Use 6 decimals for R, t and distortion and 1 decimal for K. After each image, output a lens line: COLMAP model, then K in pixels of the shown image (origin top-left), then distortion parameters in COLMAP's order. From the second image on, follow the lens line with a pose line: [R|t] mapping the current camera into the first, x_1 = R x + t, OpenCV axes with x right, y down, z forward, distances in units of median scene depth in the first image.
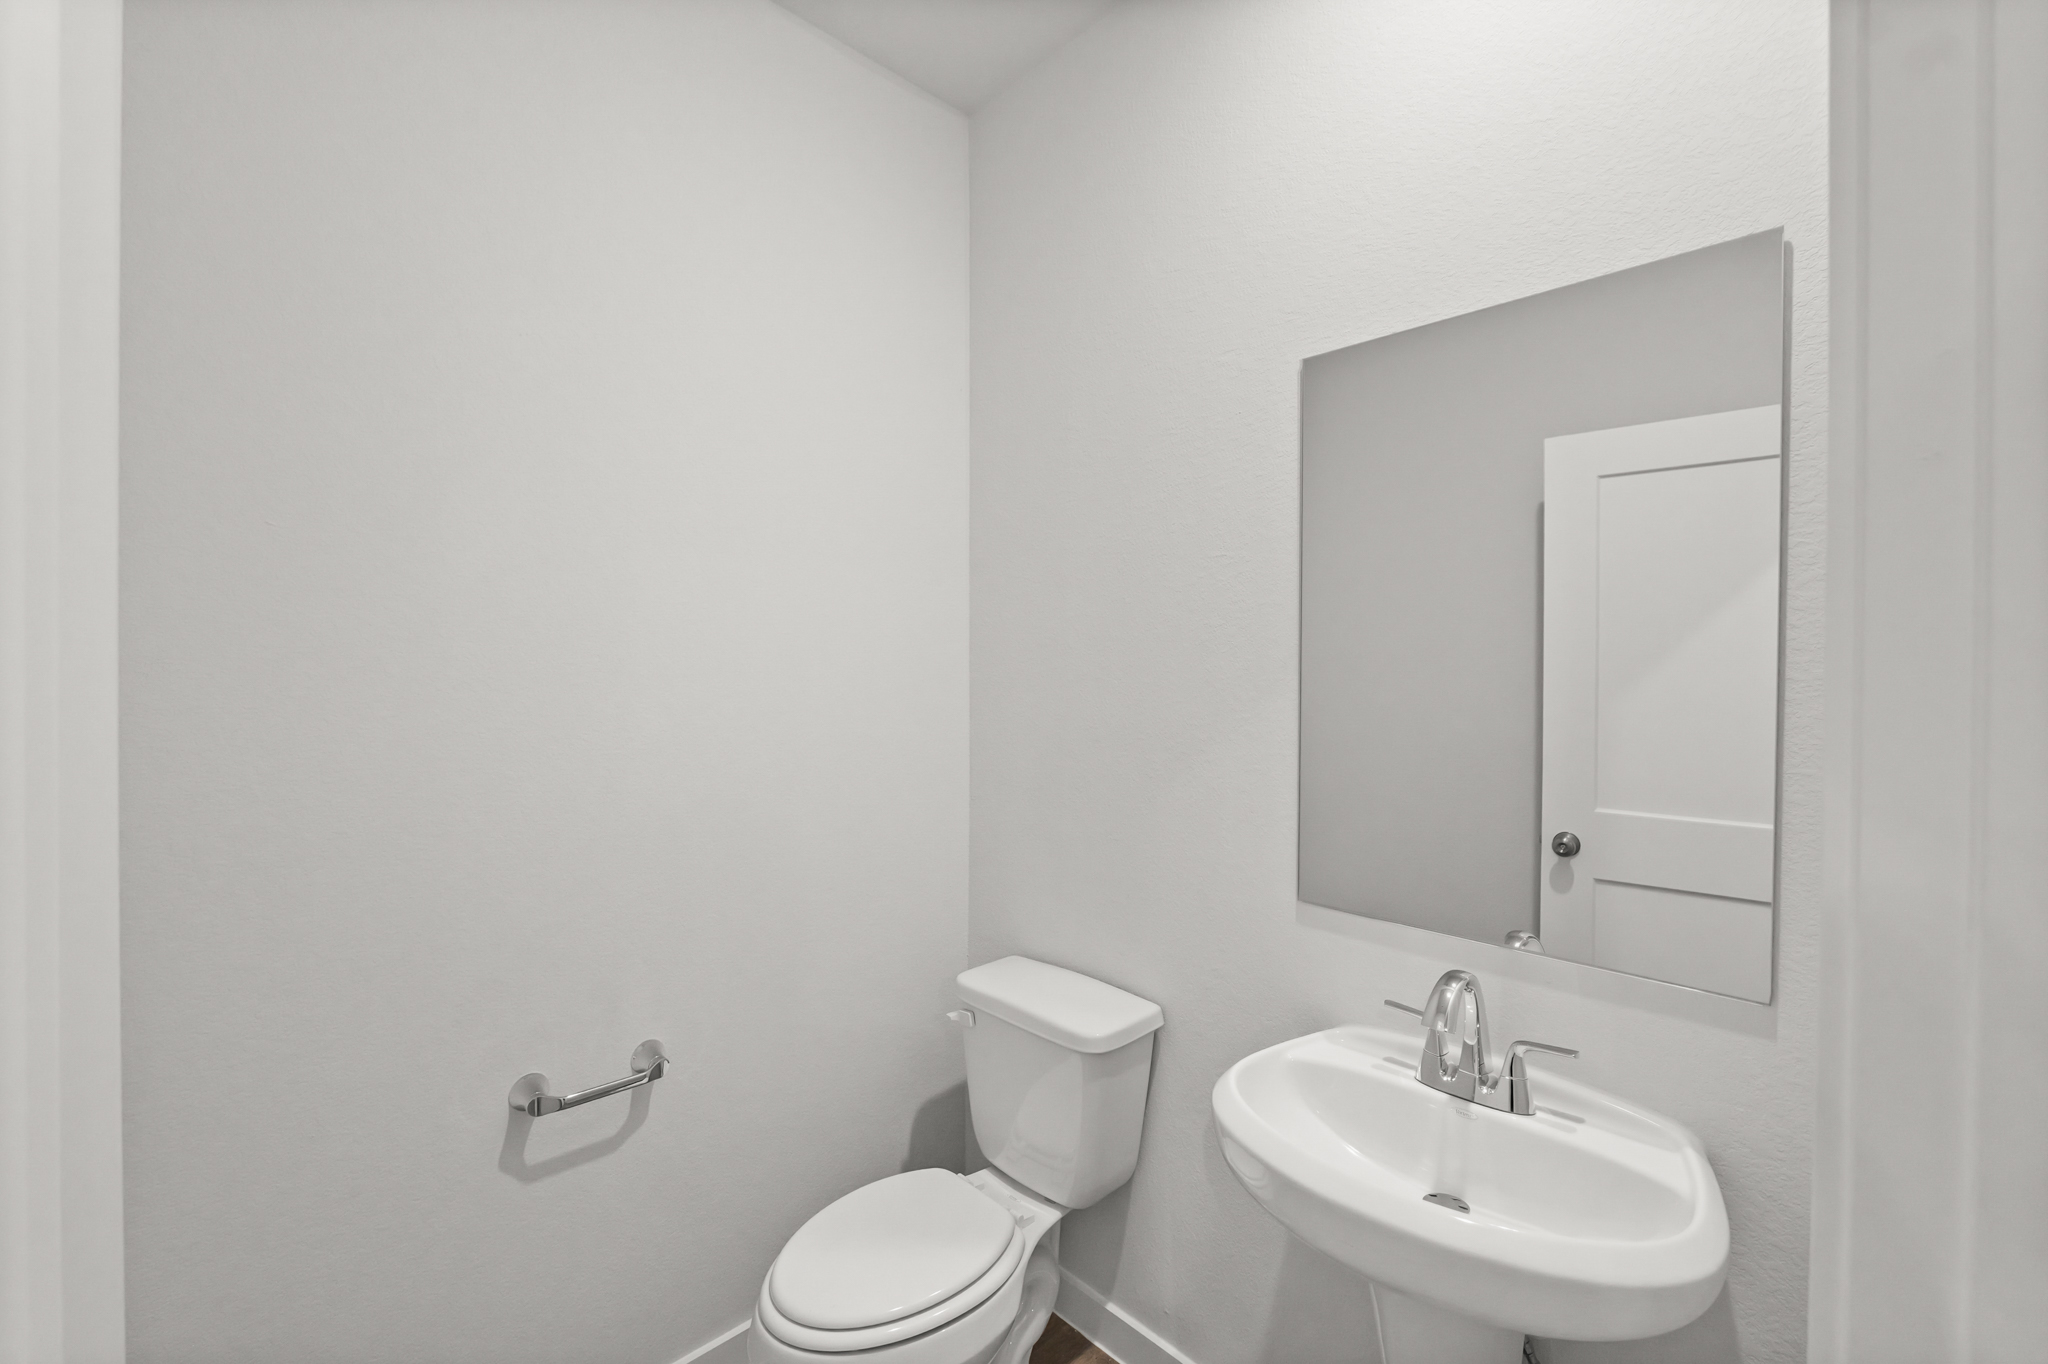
lens RADIAL K [[855.7, 0, 1033.2], [0, 855.7, 640.4], [0, 0, 1]] dist [-0.004472, 0.000190]
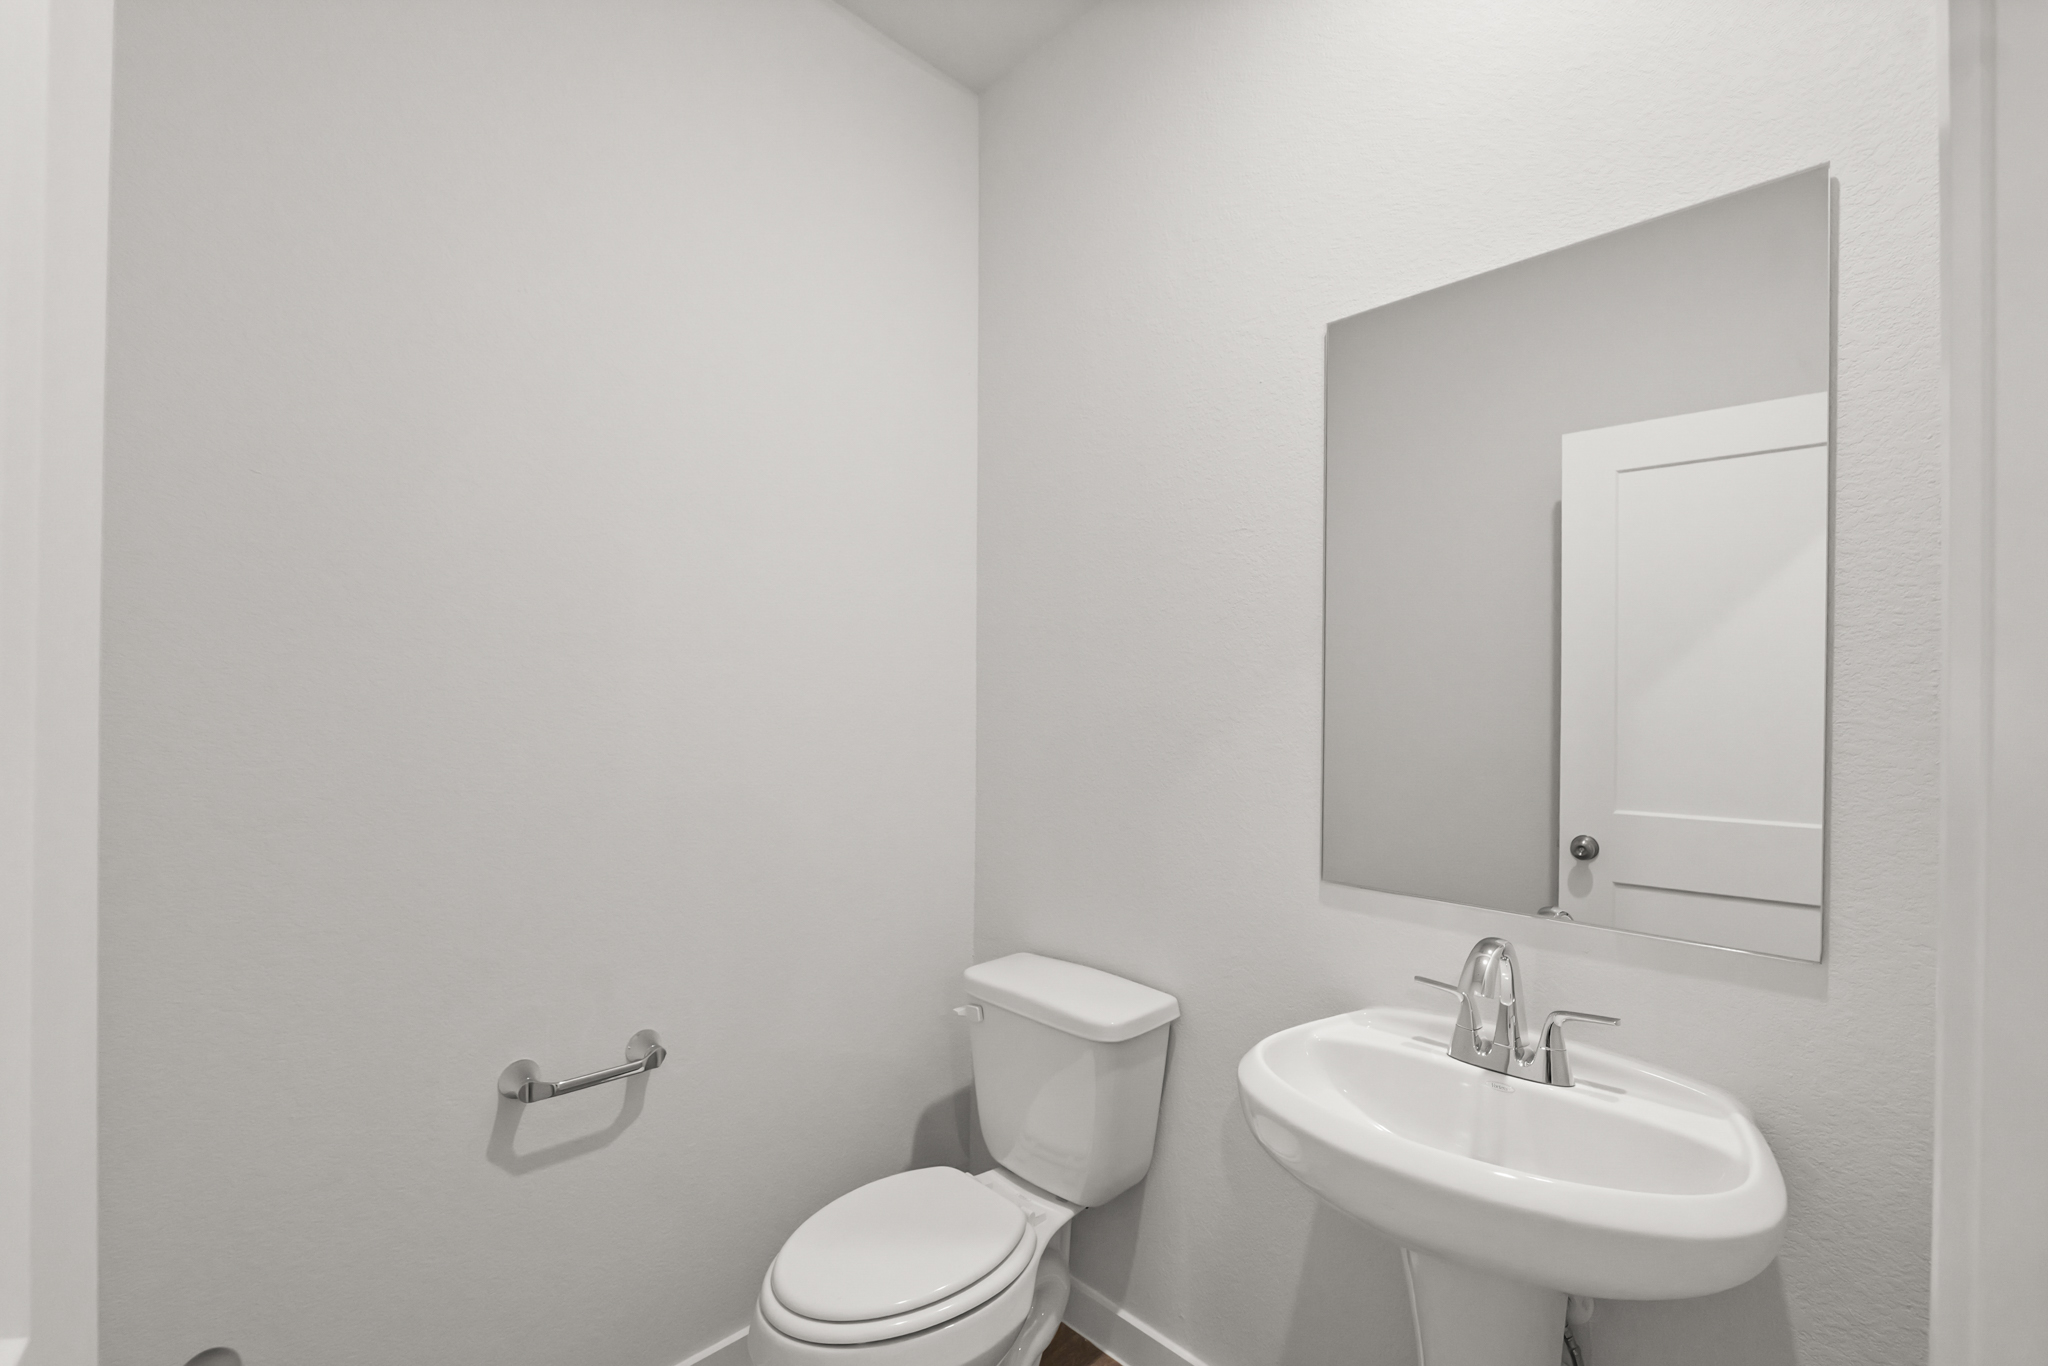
lens RADIAL K [[855.7, 0, 1021.3], [0, 855.7, 719.8], [0, 0, 1]] dist [-0.004472, 0.000190]
pose [[0.999927, 0.005837, 0.010587, -0.042304], [-0.005718, 0.999920, -0.011281, 0.137896], [-0.010652, 0.011219, 0.999880, 0.034462]]
